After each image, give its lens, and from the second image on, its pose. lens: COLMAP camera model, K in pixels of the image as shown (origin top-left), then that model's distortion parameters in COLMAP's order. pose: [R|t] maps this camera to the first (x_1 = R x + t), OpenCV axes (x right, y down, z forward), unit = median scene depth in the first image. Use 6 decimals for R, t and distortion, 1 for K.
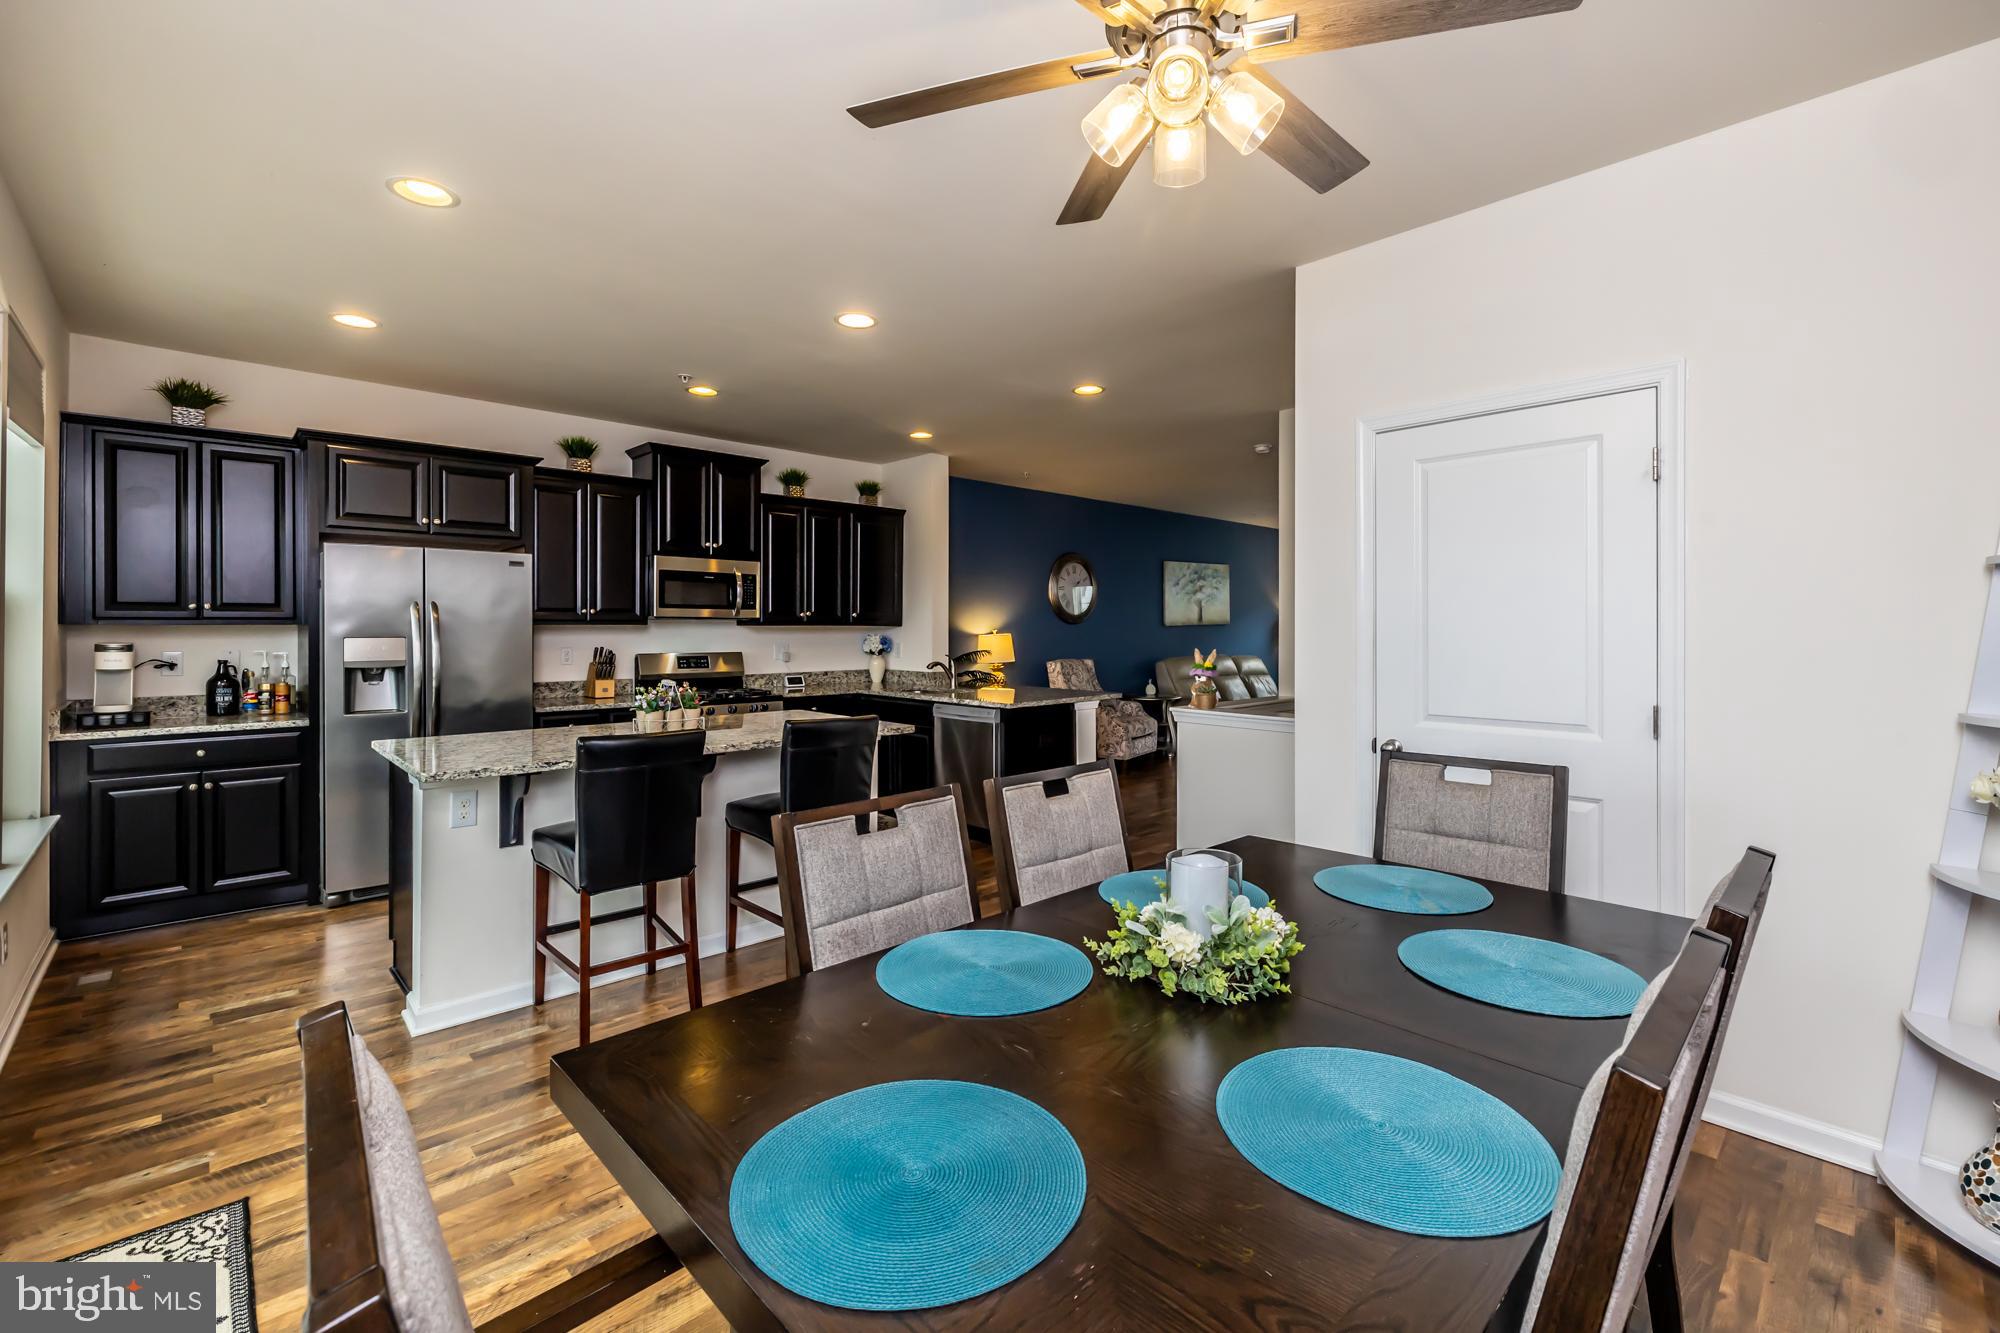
lens RADIAL K [[852.9, 0, 1002.7], [0, 852.9, 628.8], [0, 0, 1]] dist [0.001009, -0.000251]
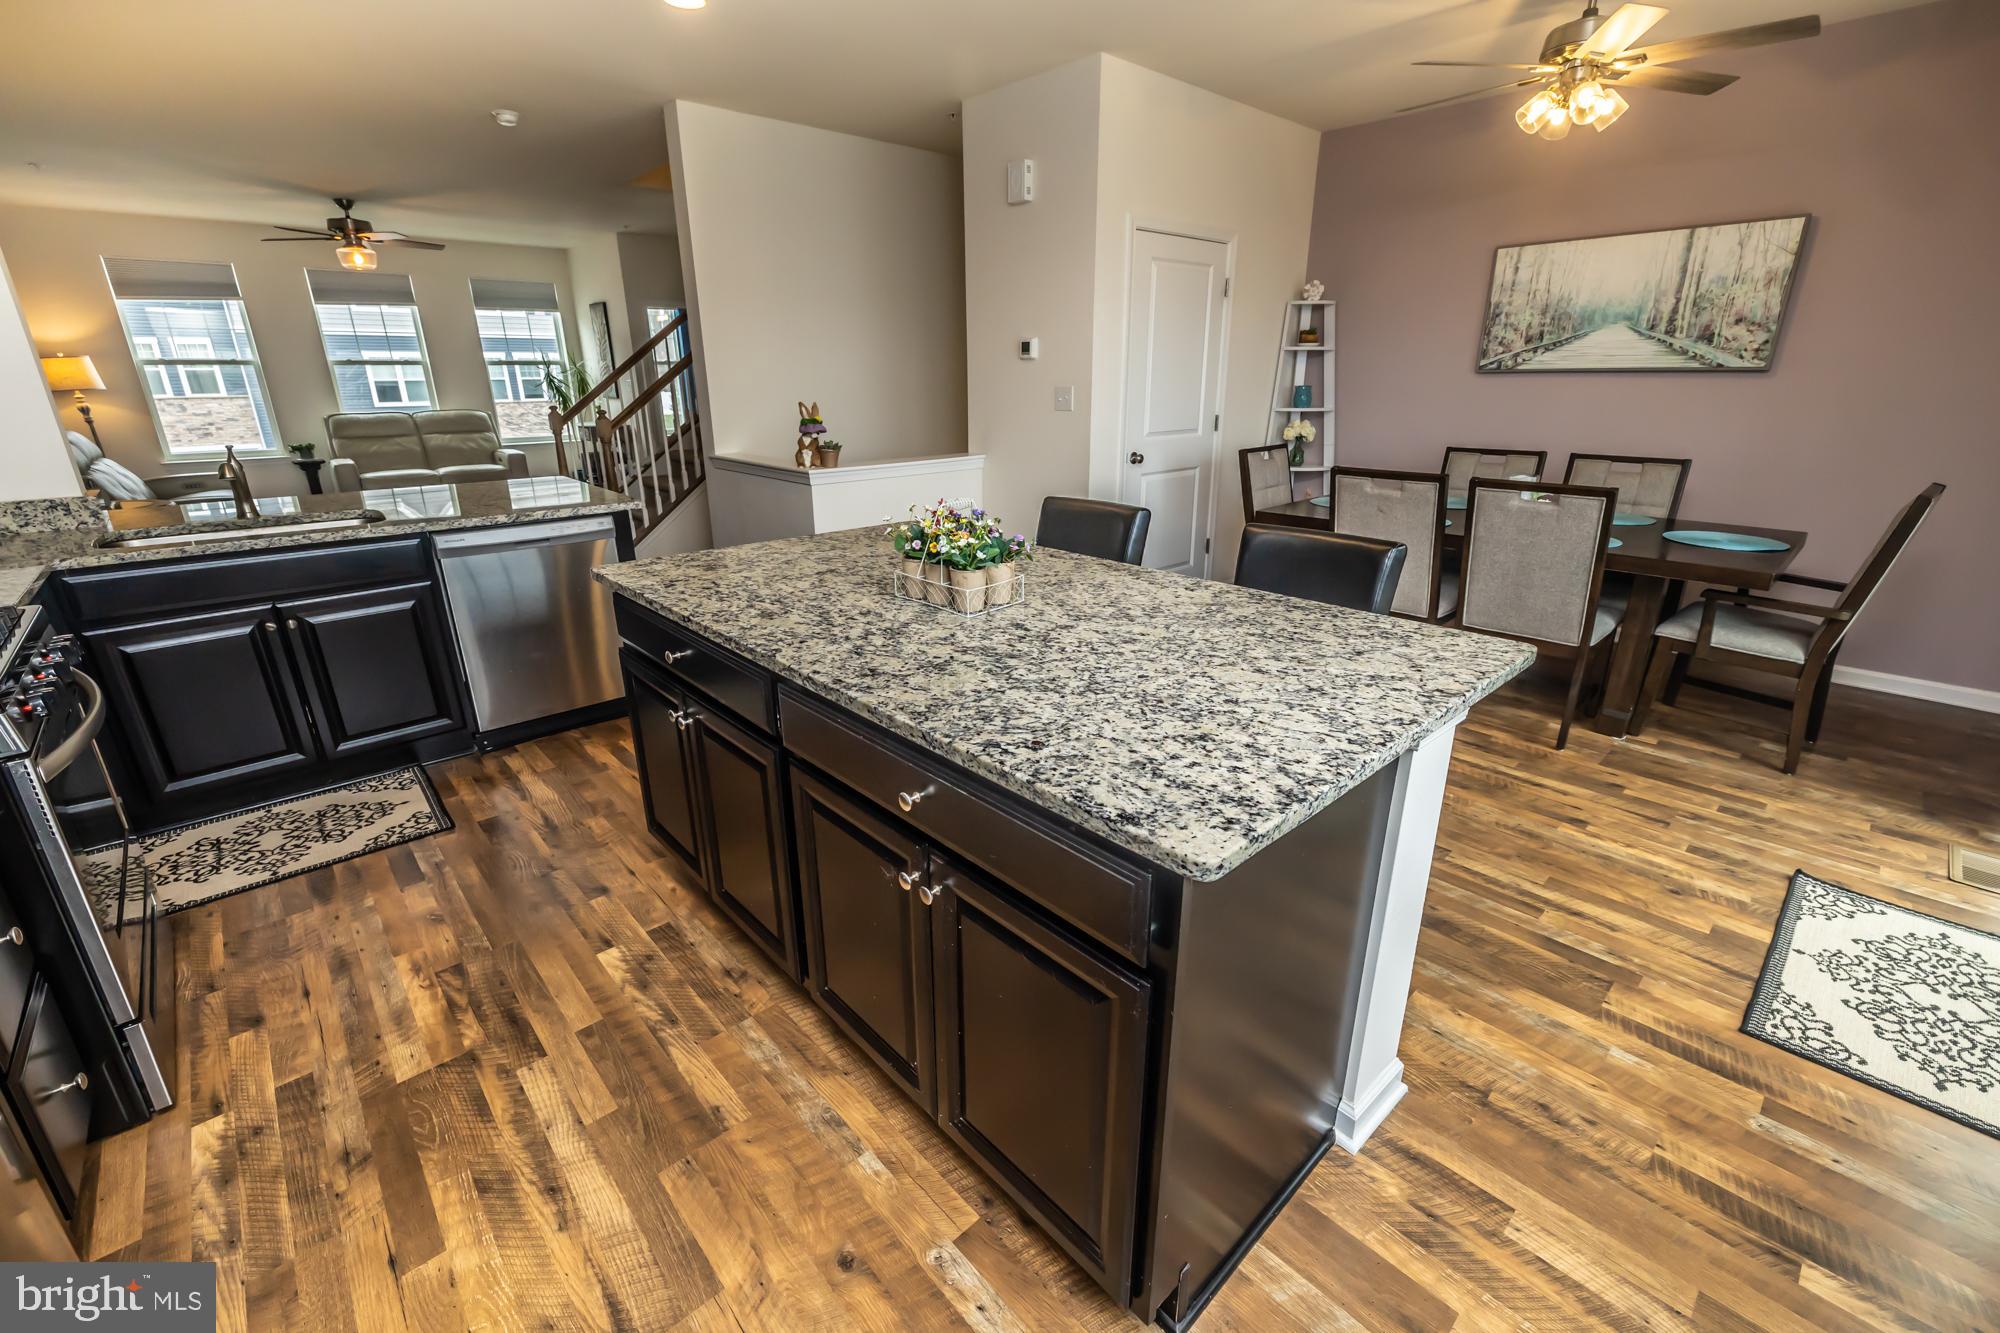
lens RADIAL K [[832.7, 0, 1004.5], [0, 832.7, 657.0], [0, 0, 1]] dist [-0.000898, 0.000081]
pose [[0.014181, -0.325211, 0.945535, -0.694382], [0.004258, 0.945641, 0.325183, -0.008172], [-0.999890, -0.000585, 0.014794, 0.765912]]
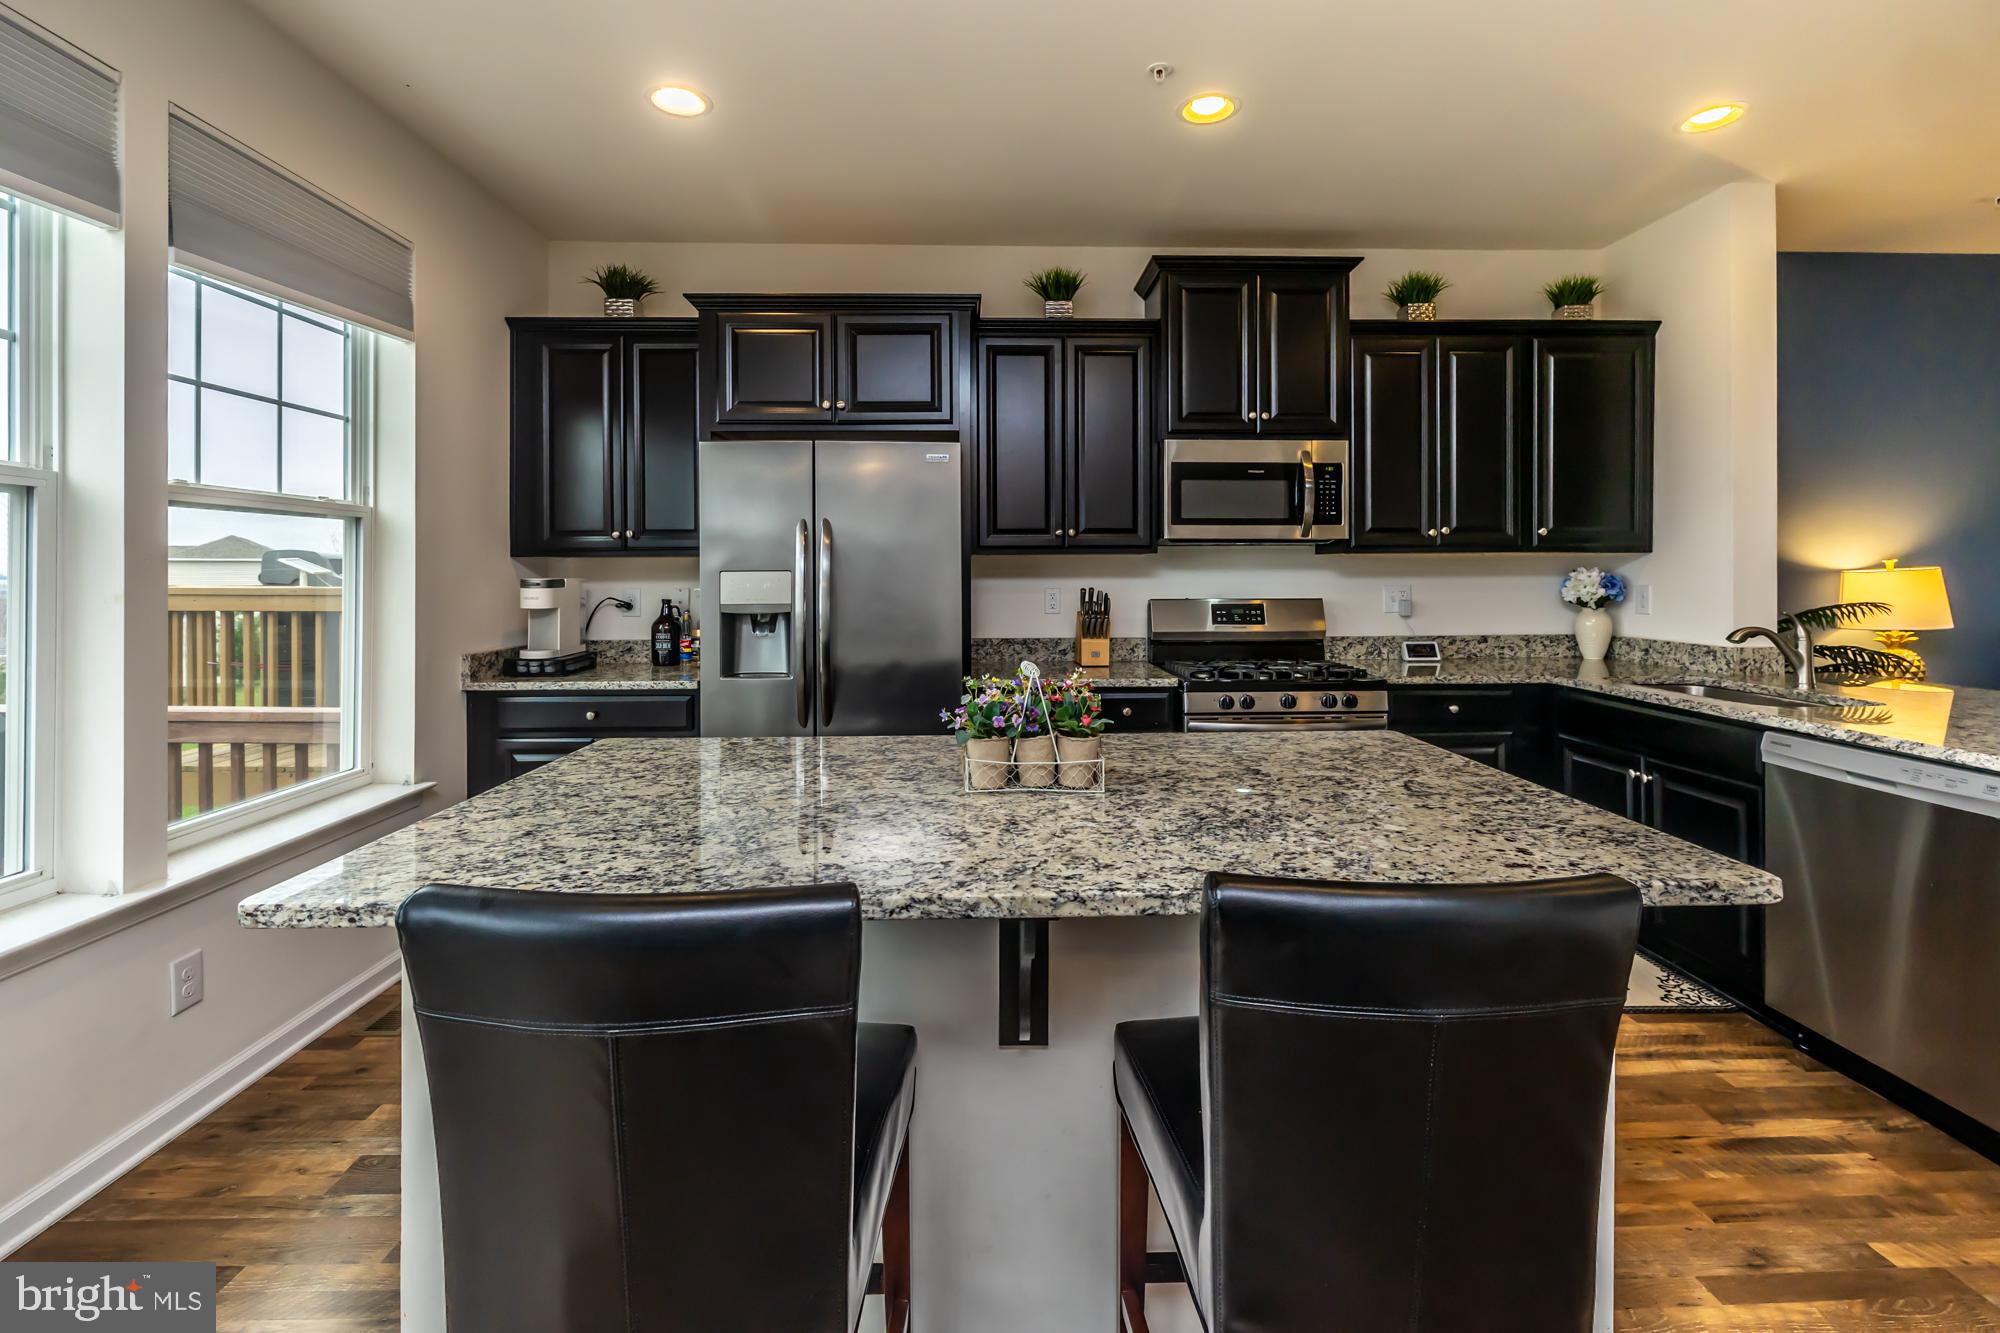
lens RADIAL K [[878.8, 0, 1003.3], [0, 878.8, 569.9], [0, 0, 1]] dist [-0.000689, -0.000224]
pose [[0.745472, -0.006373, -0.666507, -0.085393], [0.004438, 0.999980, -0.004598, 0.011967], [0.666522, 0.000470, 0.745485, 0.526765]]
